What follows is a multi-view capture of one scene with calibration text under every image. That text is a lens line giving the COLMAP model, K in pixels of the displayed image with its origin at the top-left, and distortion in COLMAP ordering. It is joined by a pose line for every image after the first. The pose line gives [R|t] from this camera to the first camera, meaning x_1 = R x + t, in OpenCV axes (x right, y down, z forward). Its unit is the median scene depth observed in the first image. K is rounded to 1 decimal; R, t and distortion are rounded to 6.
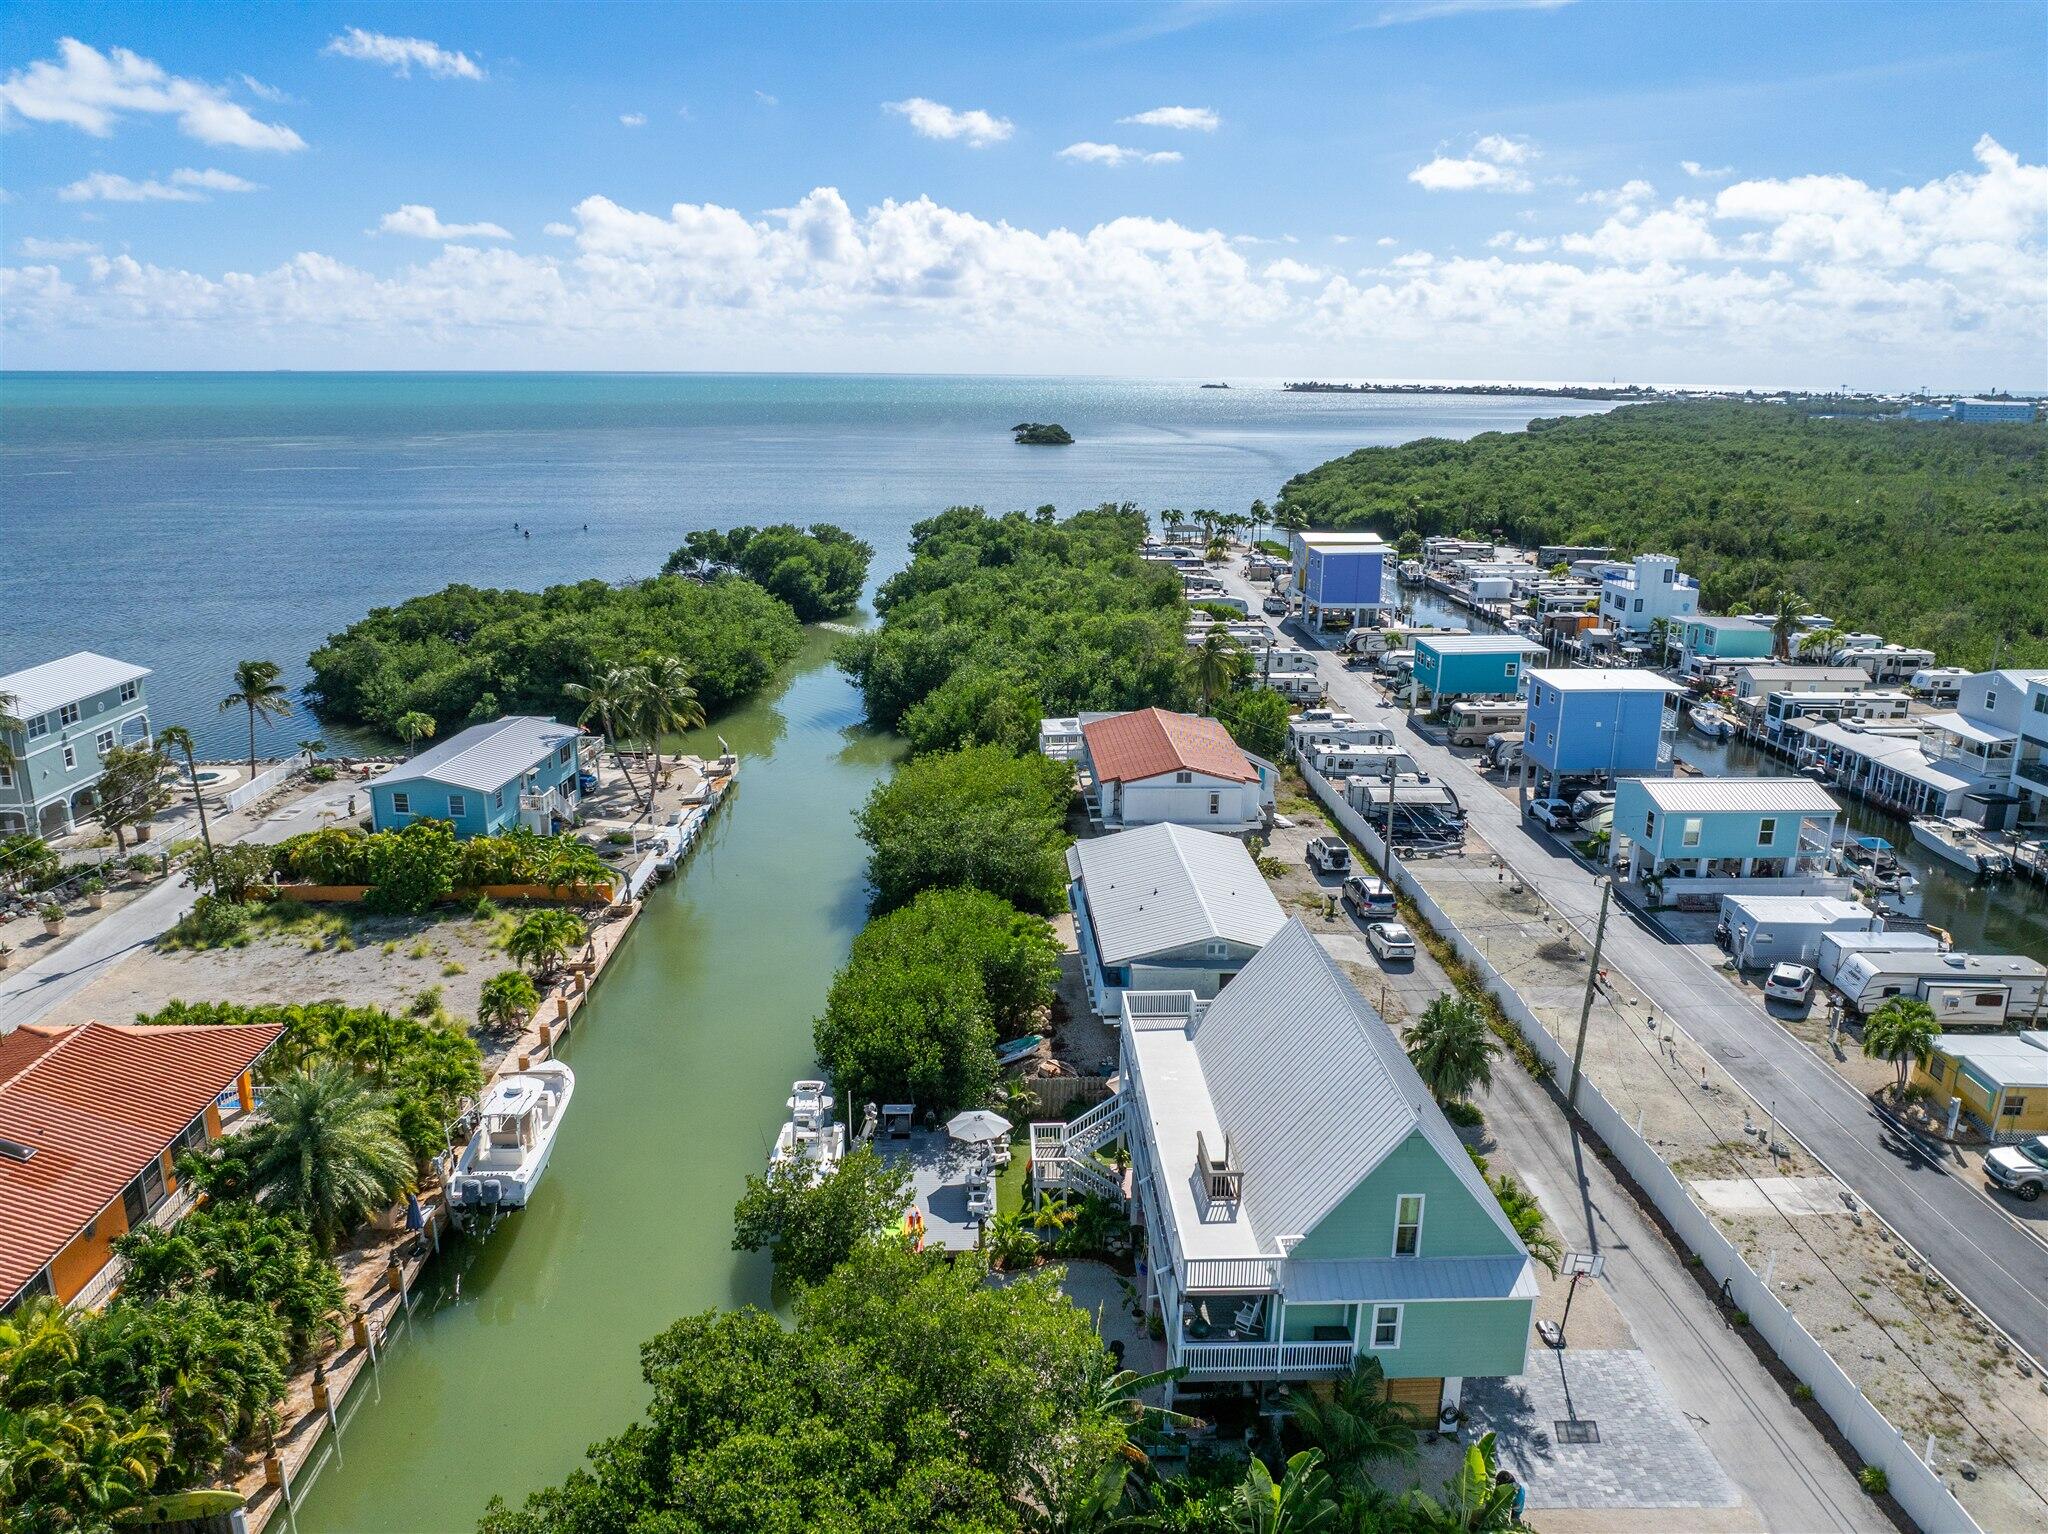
lens RADIAL K [[1434.8, 0, 1027.1], [0, 1434.8, 764.8], [0, 0, 1]] dist [-0.036801, -0.008636]
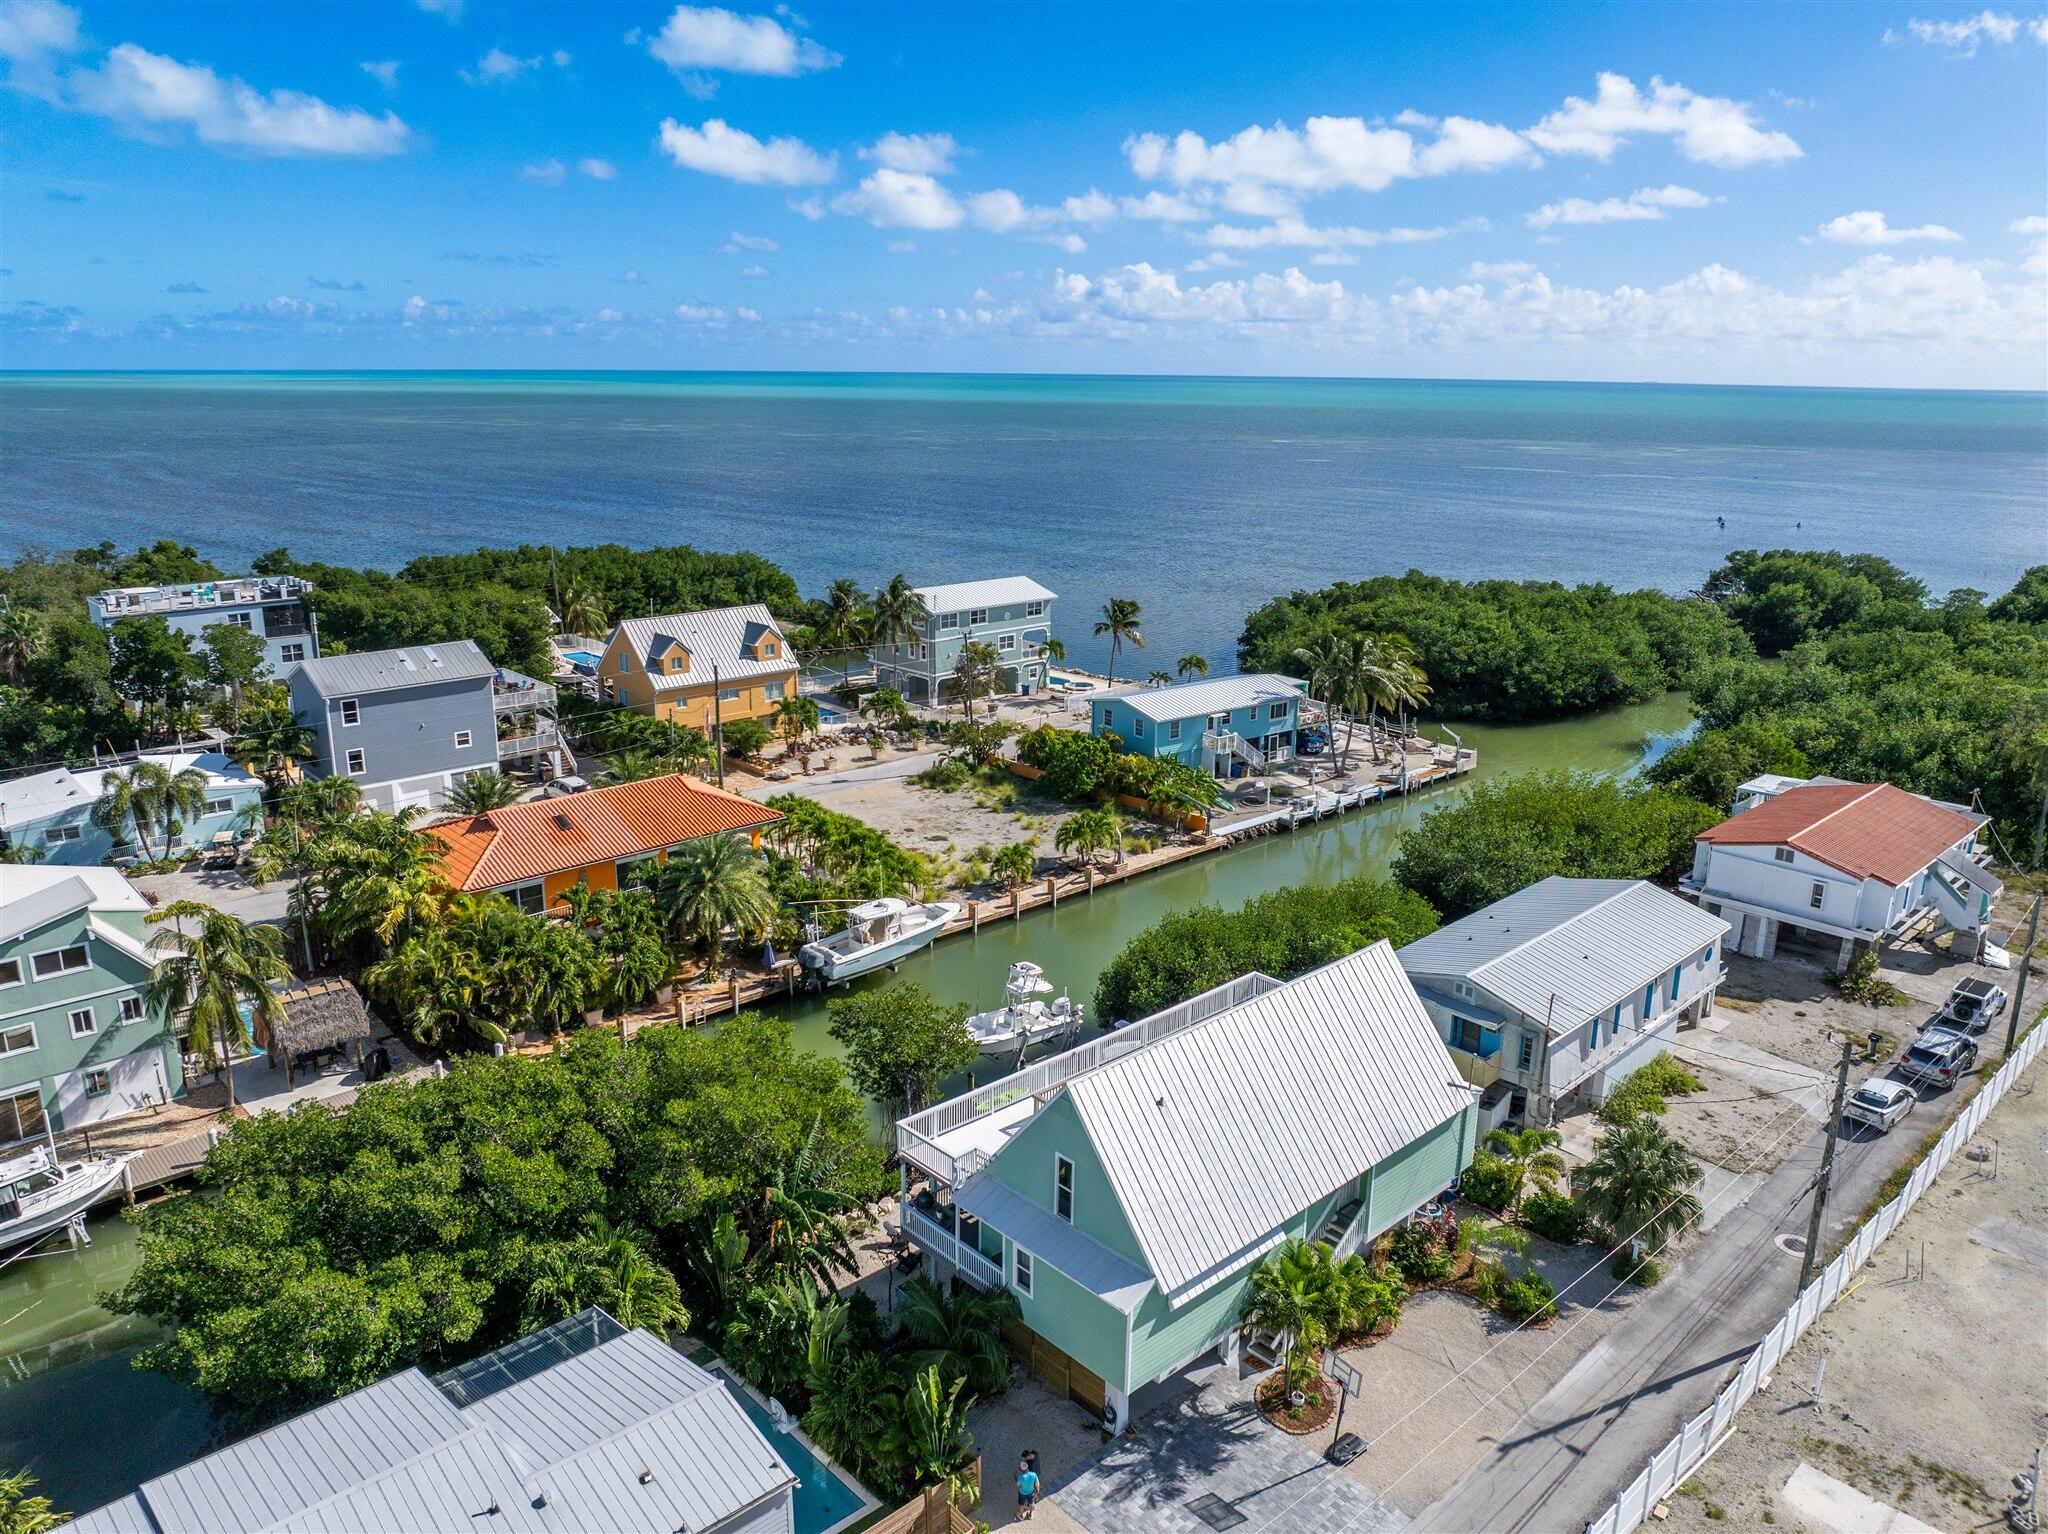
lens RADIAL K [[1427.9, 0, 1024.1], [0, 1427.9, 774.5], [0, 0, 1]] dist [-0.033527, -0.009060]
pose [[0.649179, 0.202056, -0.733308, 0.412570], [-0.202931, 0.975136, 0.089040, -0.019741], [0.733066, 0.091008, 0.674041, 0.123224]]
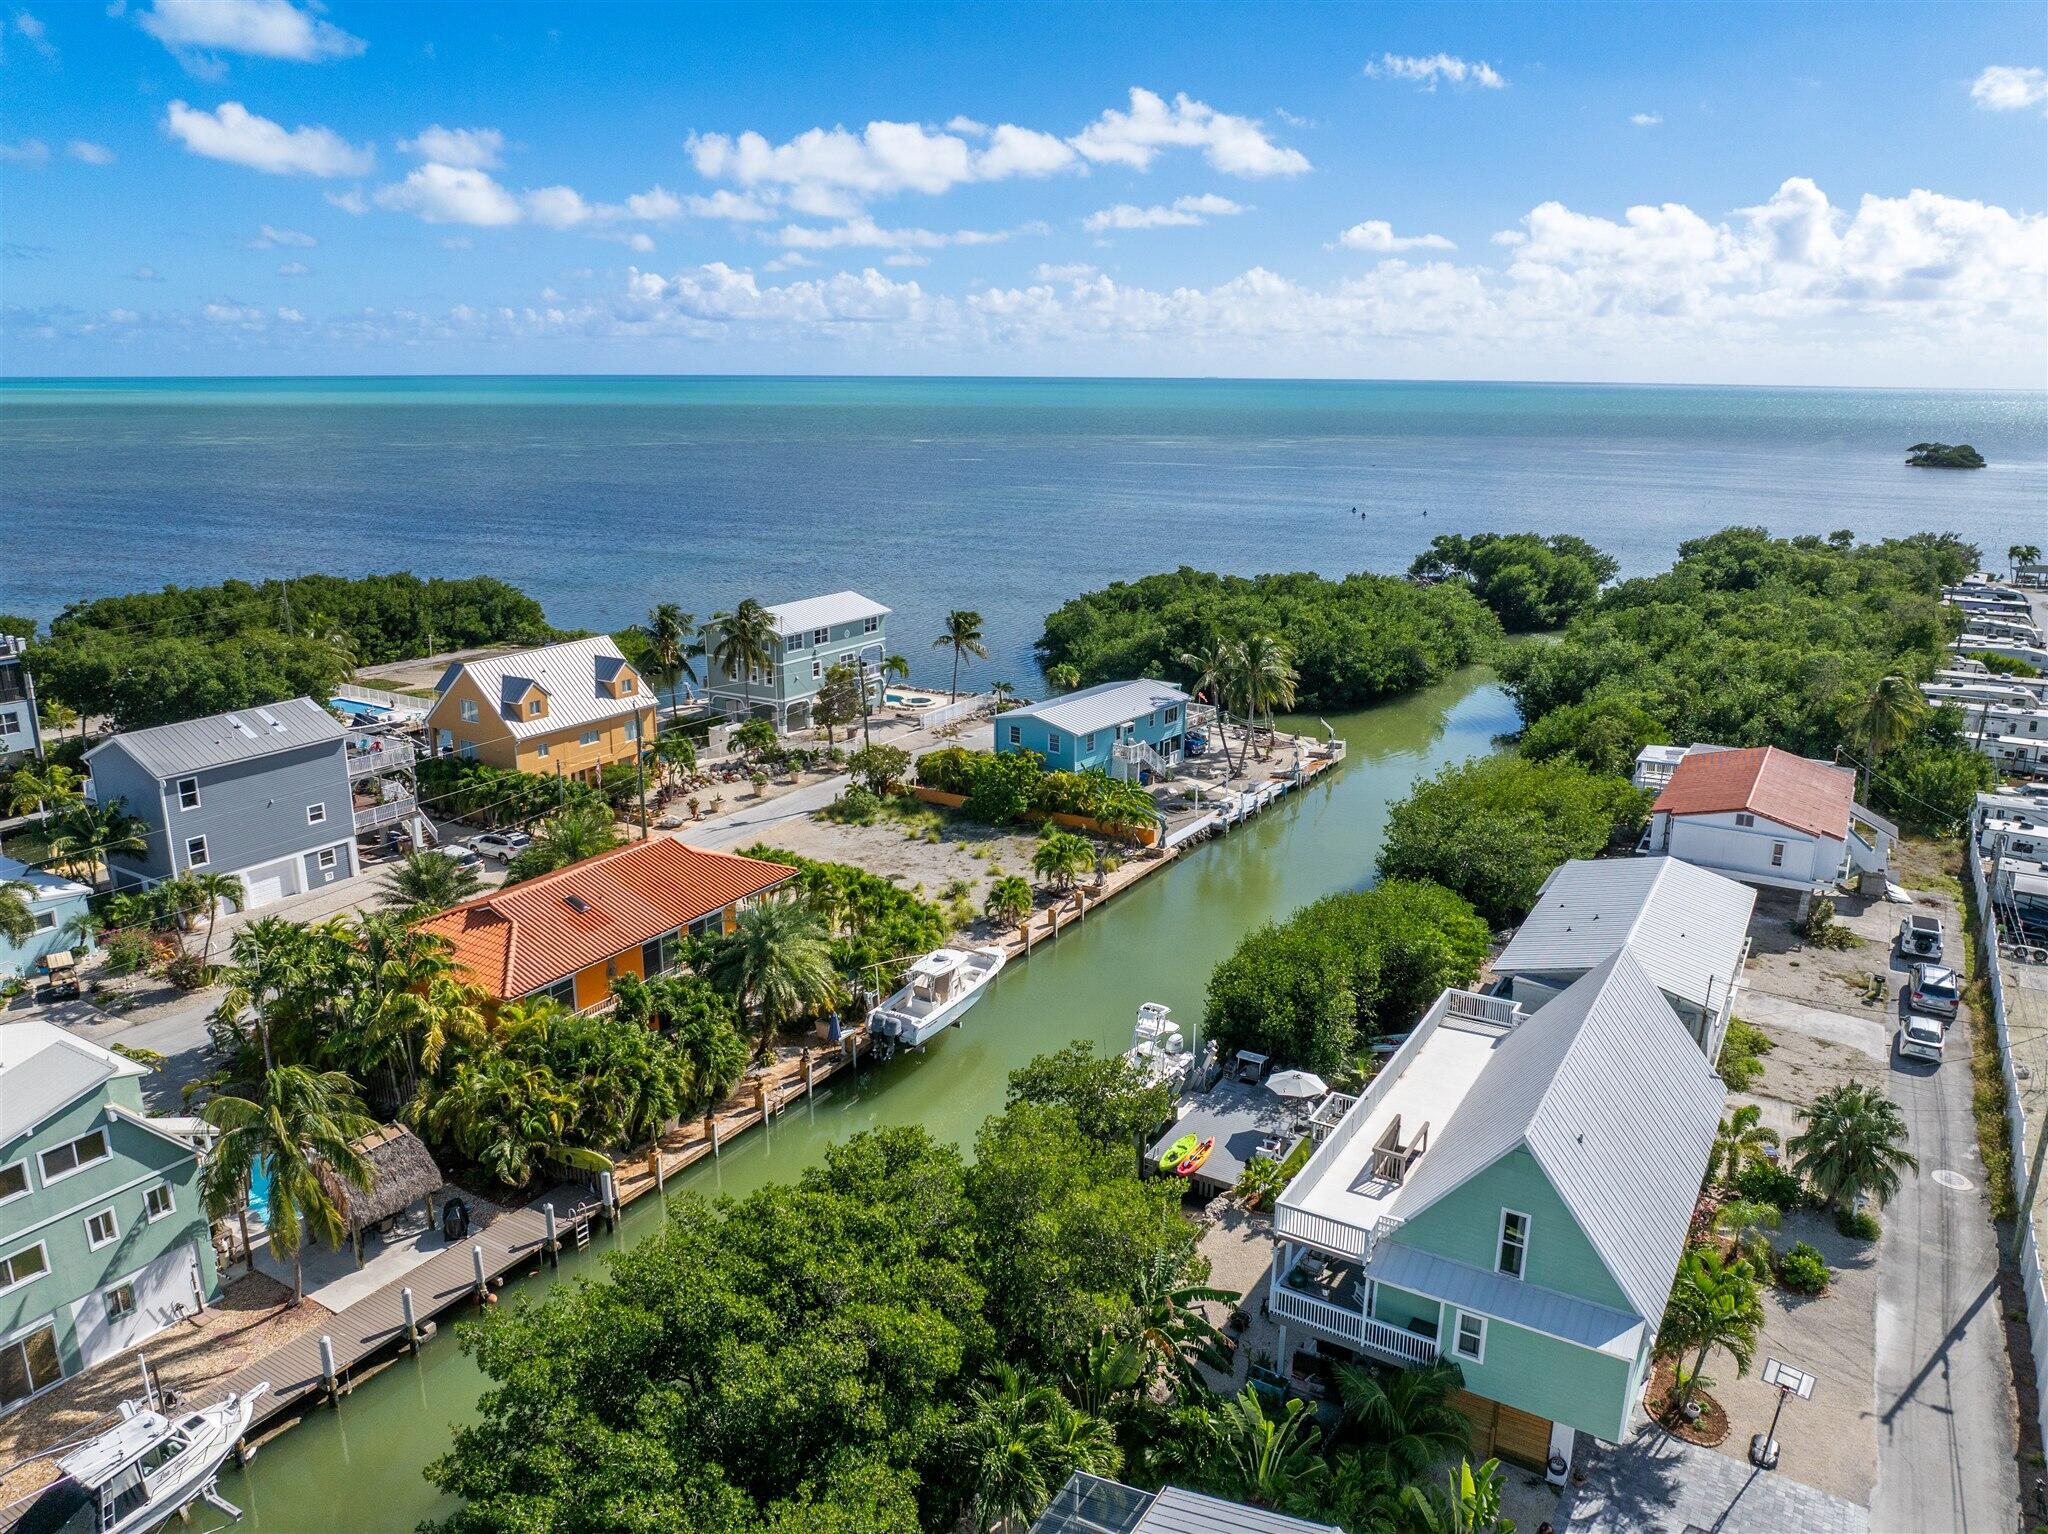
lens RADIAL K [[1430.6, 0, 1024.0], [0, 1430.6, 767.0], [0, 0, 1]] dist [-0.038706, 0.002666]
pose [[0.832001, 0.140647, -0.536649, 0.205779], [-0.142769, 0.989031, 0.037866, 0.006908], [0.536088, 0.045112, 0.842956, 0.000058]]
